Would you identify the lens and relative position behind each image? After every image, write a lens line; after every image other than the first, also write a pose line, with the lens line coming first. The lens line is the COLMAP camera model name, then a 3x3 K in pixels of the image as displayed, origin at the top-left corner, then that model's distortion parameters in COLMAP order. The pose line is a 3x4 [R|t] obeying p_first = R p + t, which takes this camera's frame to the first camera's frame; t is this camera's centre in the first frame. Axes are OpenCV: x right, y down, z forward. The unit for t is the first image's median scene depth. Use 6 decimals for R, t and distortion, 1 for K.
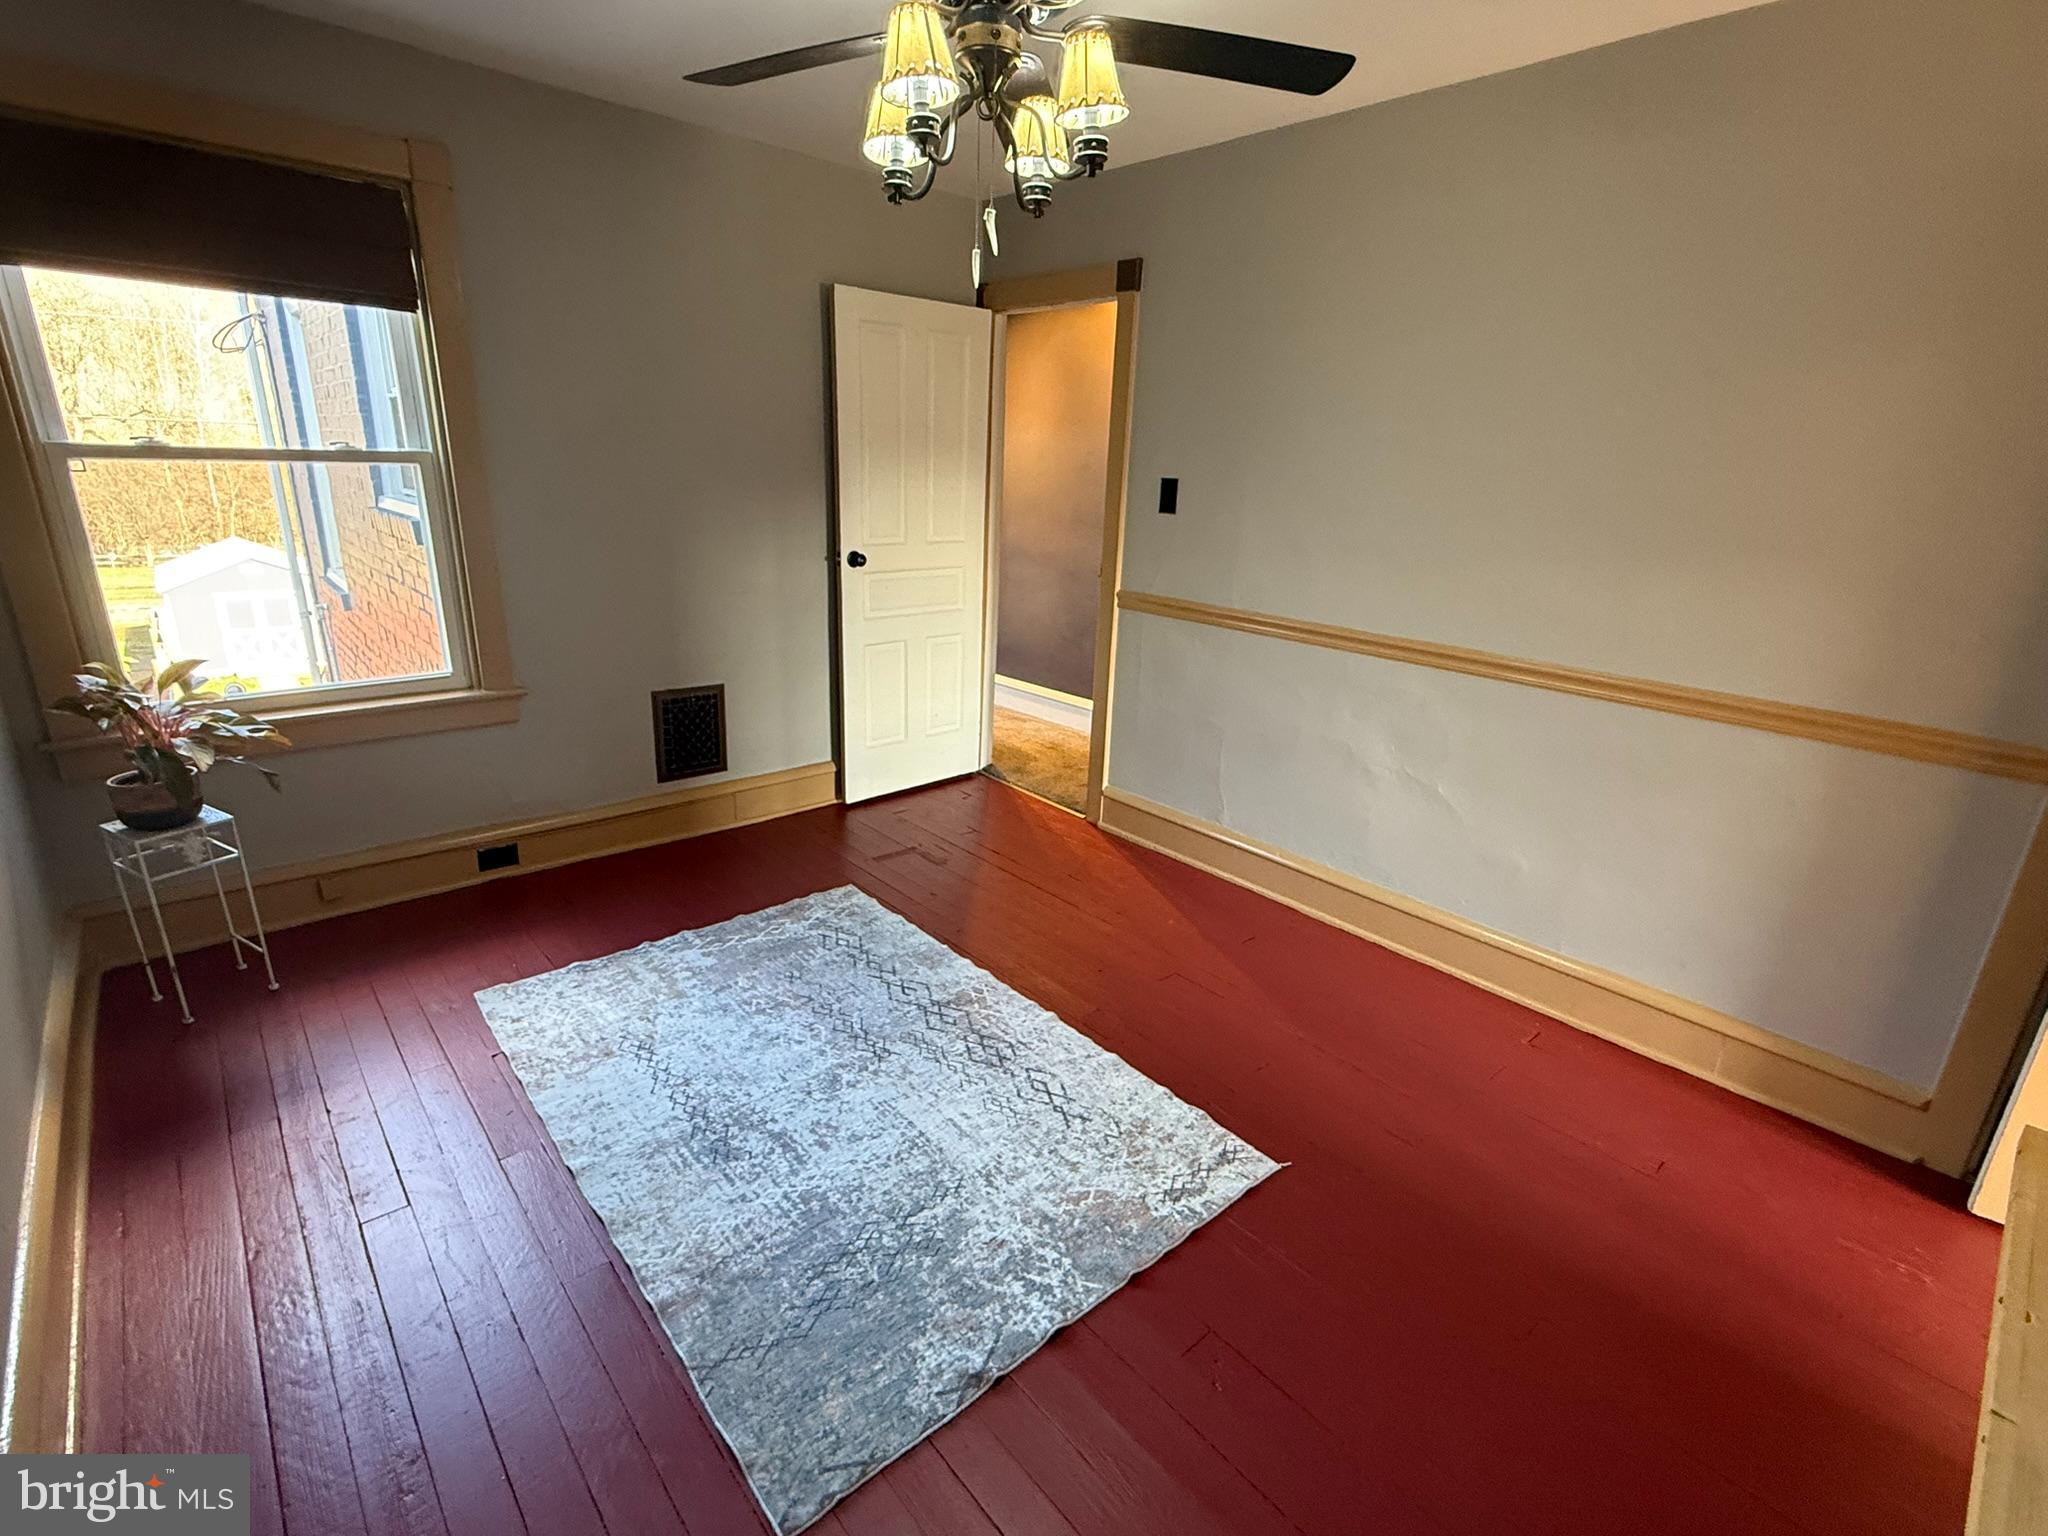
lens RADIAL K [[945.6, 0, 1022.2], [0, 945.6, 766.6], [0, 0, 1]] dist [0.001602, -0.000880]
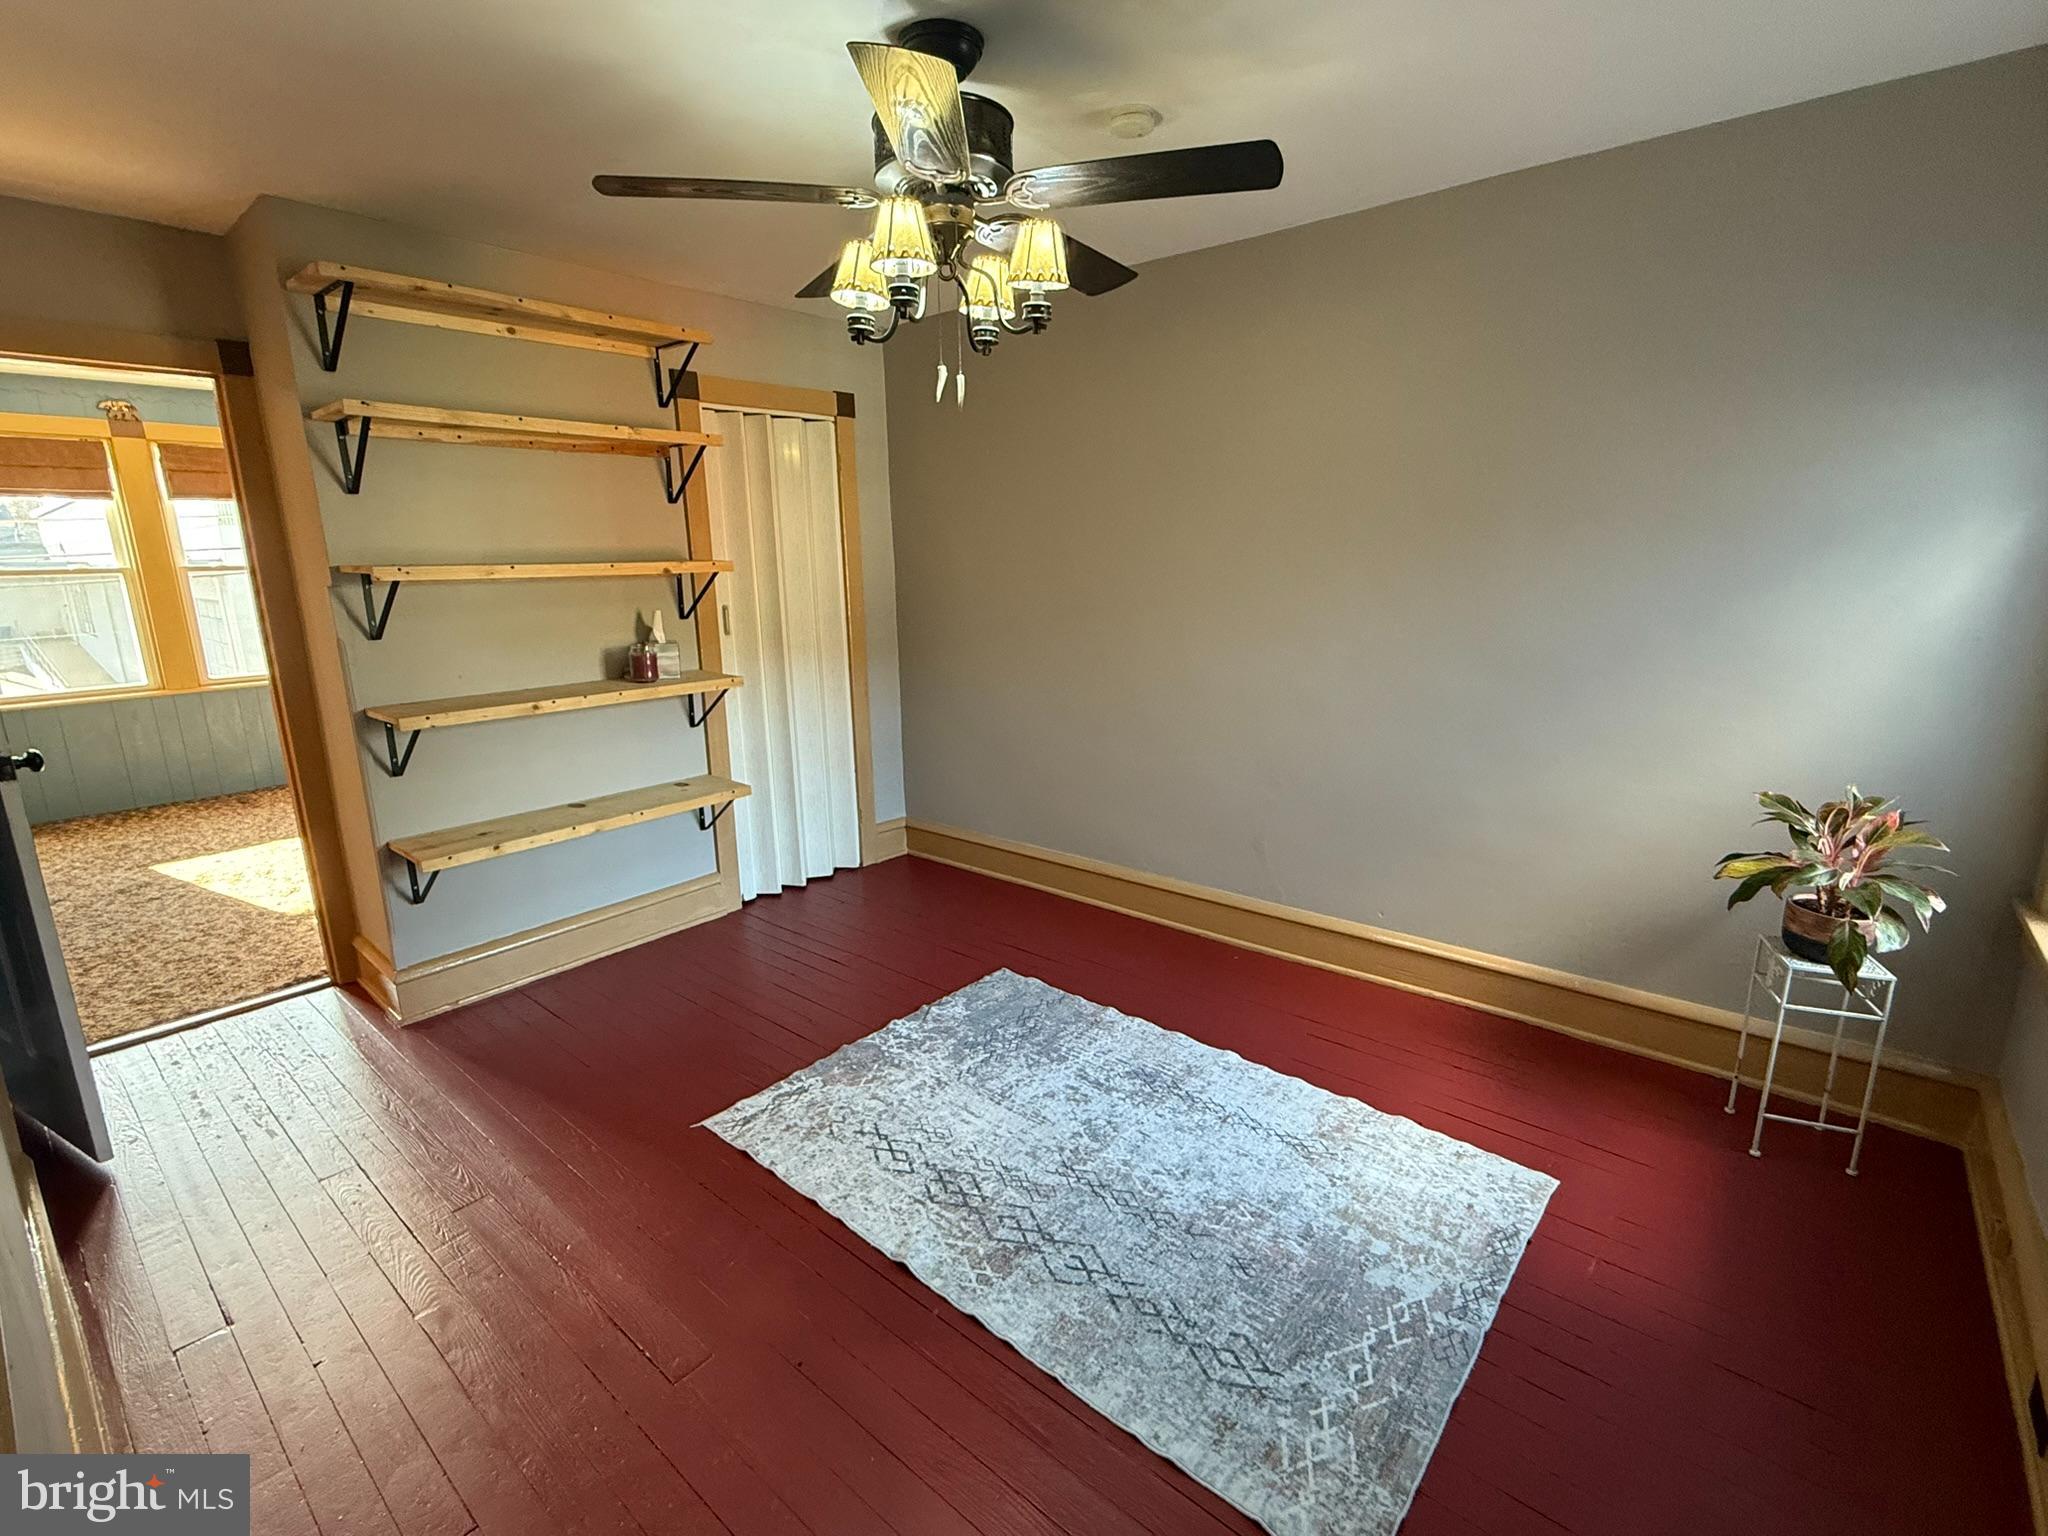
lens RADIAL K [[945.6, 0, 1022.2], [0, 945.6, 766.6], [0, 0, 1]] dist [0.001602, -0.000880]
pose [[-0.990707, 0.008258, -0.135763, 0.024390], [-0.062415, 0.859255, 0.507725, -0.593235], [0.120848, 0.511480, -0.850755, 1.784258]]
